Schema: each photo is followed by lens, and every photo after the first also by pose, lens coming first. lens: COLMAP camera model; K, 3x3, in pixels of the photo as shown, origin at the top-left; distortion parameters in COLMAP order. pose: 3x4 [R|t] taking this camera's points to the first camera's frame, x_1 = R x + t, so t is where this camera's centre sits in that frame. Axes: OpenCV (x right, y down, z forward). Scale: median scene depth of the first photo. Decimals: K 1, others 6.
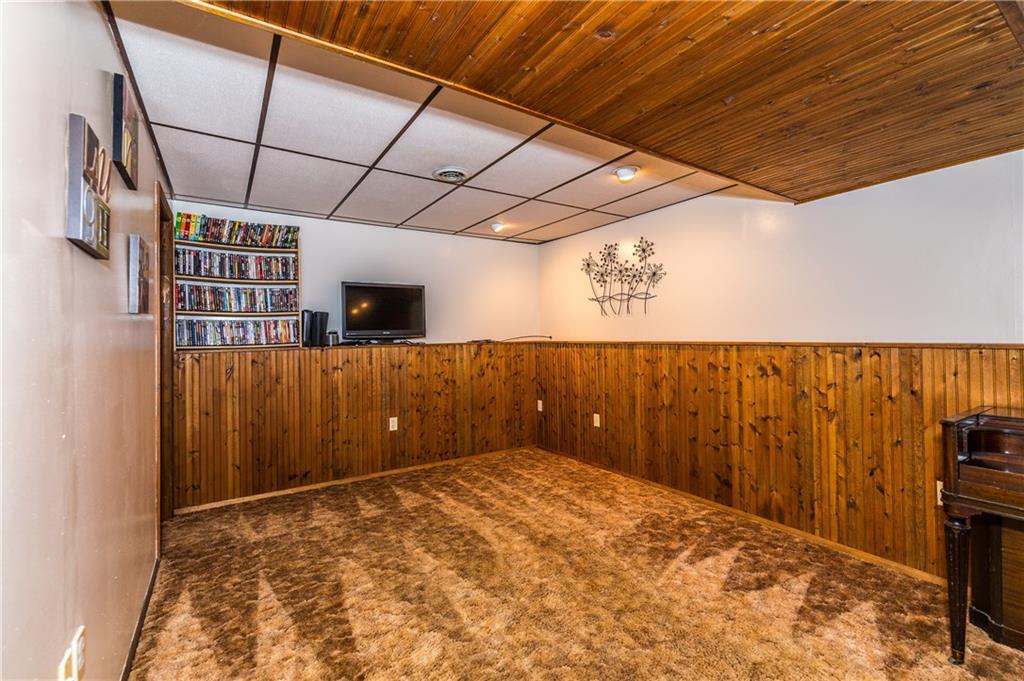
lens RADIAL K [[440.0, 0, 510.5], [0, 440.0, 334.1], [0, 0, 1]] dist [-0.000085, 0.000059]
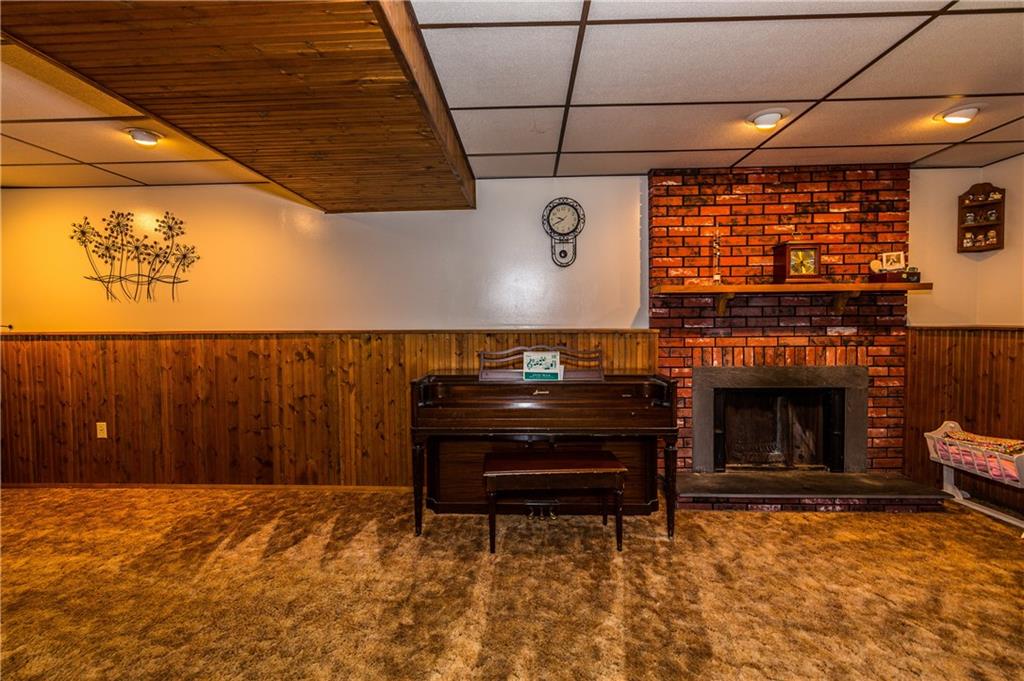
lens RADIAL K [[440.0, 0, 509.9], [0, 440.0, 332.7], [0, 0, 1]] dist [-0.000085, 0.000059]
pose [[0.579454, -0.016958, 0.814828, -0.036190], [-0.004138, 0.999709, 0.023748, -0.005955], [-0.814994, -0.017133, 0.579216, -0.102966]]
